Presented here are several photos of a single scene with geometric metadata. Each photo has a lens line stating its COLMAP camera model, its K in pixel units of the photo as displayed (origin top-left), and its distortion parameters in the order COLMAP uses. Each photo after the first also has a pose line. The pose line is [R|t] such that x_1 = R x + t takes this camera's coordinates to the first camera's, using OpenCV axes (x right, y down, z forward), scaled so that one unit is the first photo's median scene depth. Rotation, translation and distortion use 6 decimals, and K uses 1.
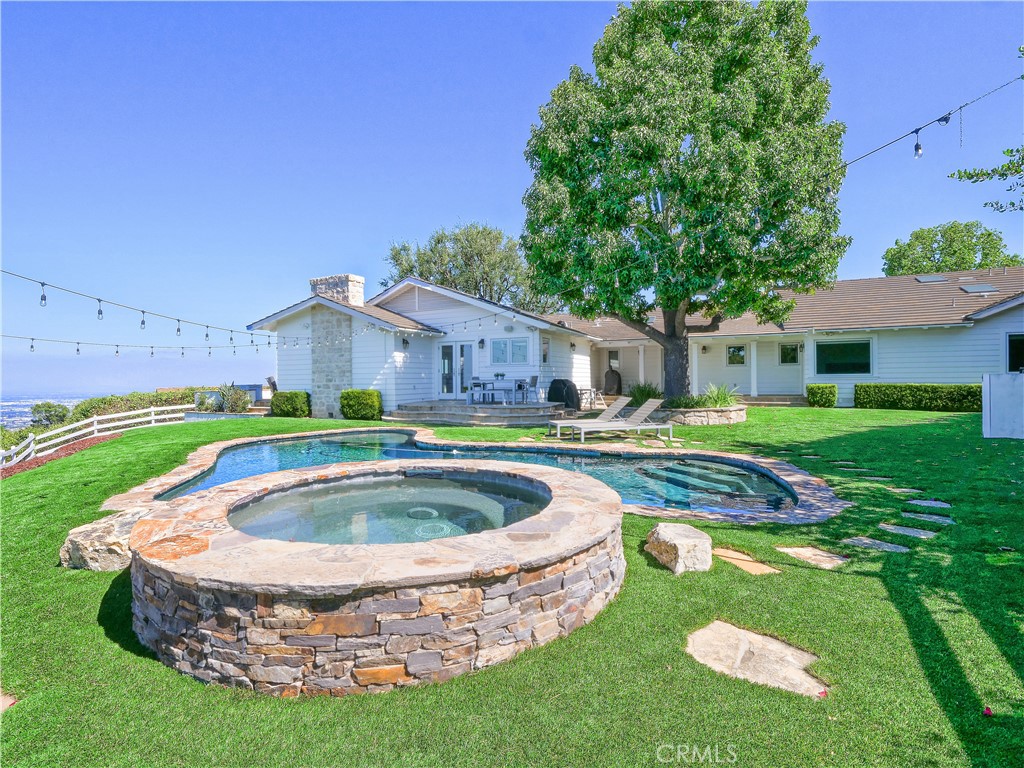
lens RADIAL K [[539.0, 0, 512.0], [0, 539.0, 384.0], [0, 0, 1]] dist [-0.016896, 0.000441]
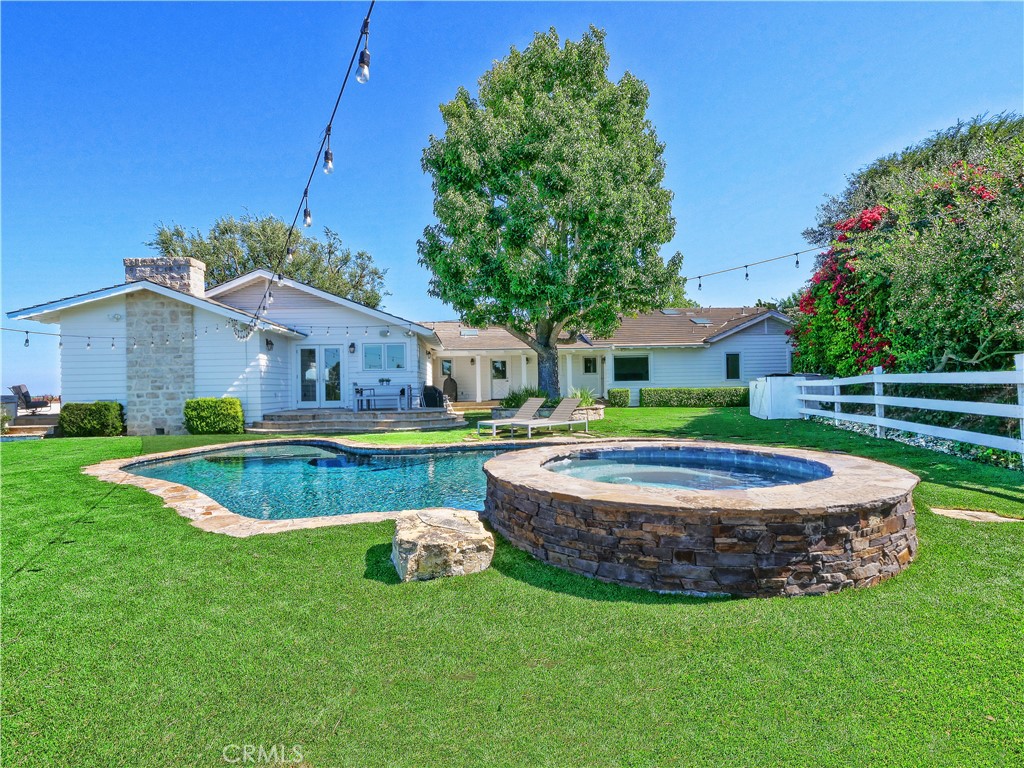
lens RADIAL K [[539.0, 0, 512.0], [0, 539.0, 384.0], [0, 0, 1]] dist [-0.016896, 0.000441]
pose [[0.852305, -0.000584, 0.523044, -0.318196], [0.016296, 0.999544, -0.025440, 0.017186], [-0.522790, 0.030206, 0.851926, 0.054735]]
